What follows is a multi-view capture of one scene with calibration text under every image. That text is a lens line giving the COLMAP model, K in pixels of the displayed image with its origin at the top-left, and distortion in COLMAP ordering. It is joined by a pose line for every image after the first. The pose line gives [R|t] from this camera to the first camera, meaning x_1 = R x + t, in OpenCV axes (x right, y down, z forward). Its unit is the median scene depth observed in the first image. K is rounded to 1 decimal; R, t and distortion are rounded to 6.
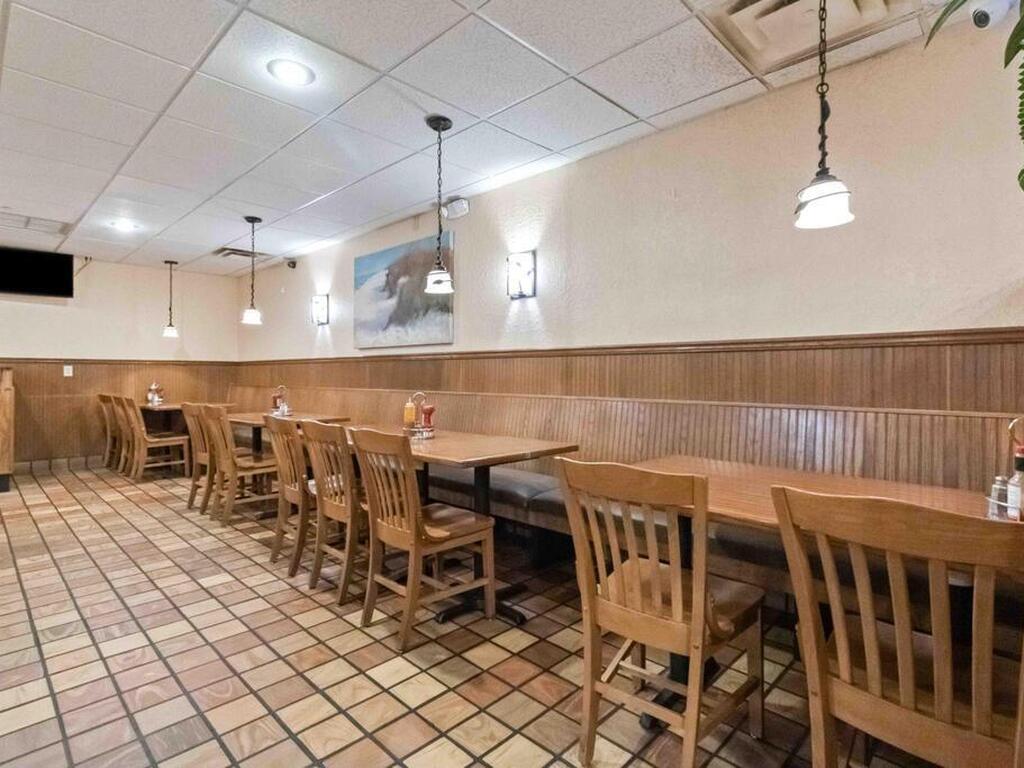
lens RADIAL K [[536.3, 0, 530.1], [0, 536.3, 372.8], [0, 0, 1]] dist [-0.000094, -0.000231]
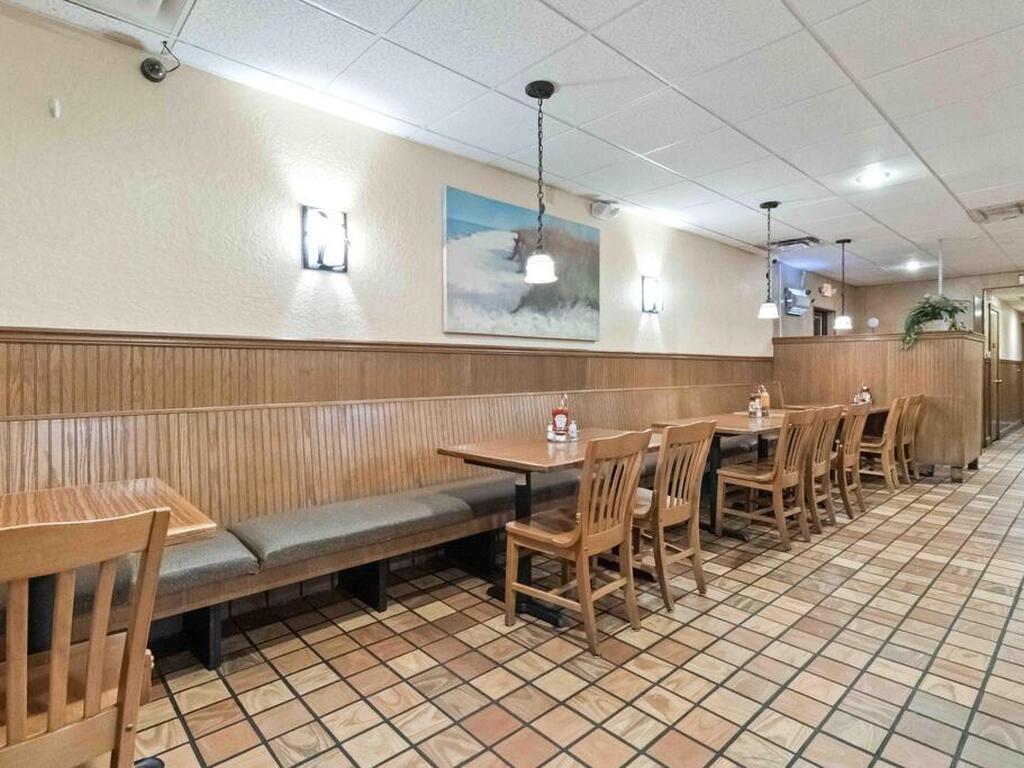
lens RADIAL K [[536.3, 0, 530.1], [0, 536.3, 372.8], [0, 0, 1]] dist [-0.000094, -0.000231]
pose [[0.058906, -0.001524, 0.998262, -1.099391], [0.003424, 0.999993, 0.001325, 0.001826], [-0.998258, 0.003340, 0.058911, 1.017894]]
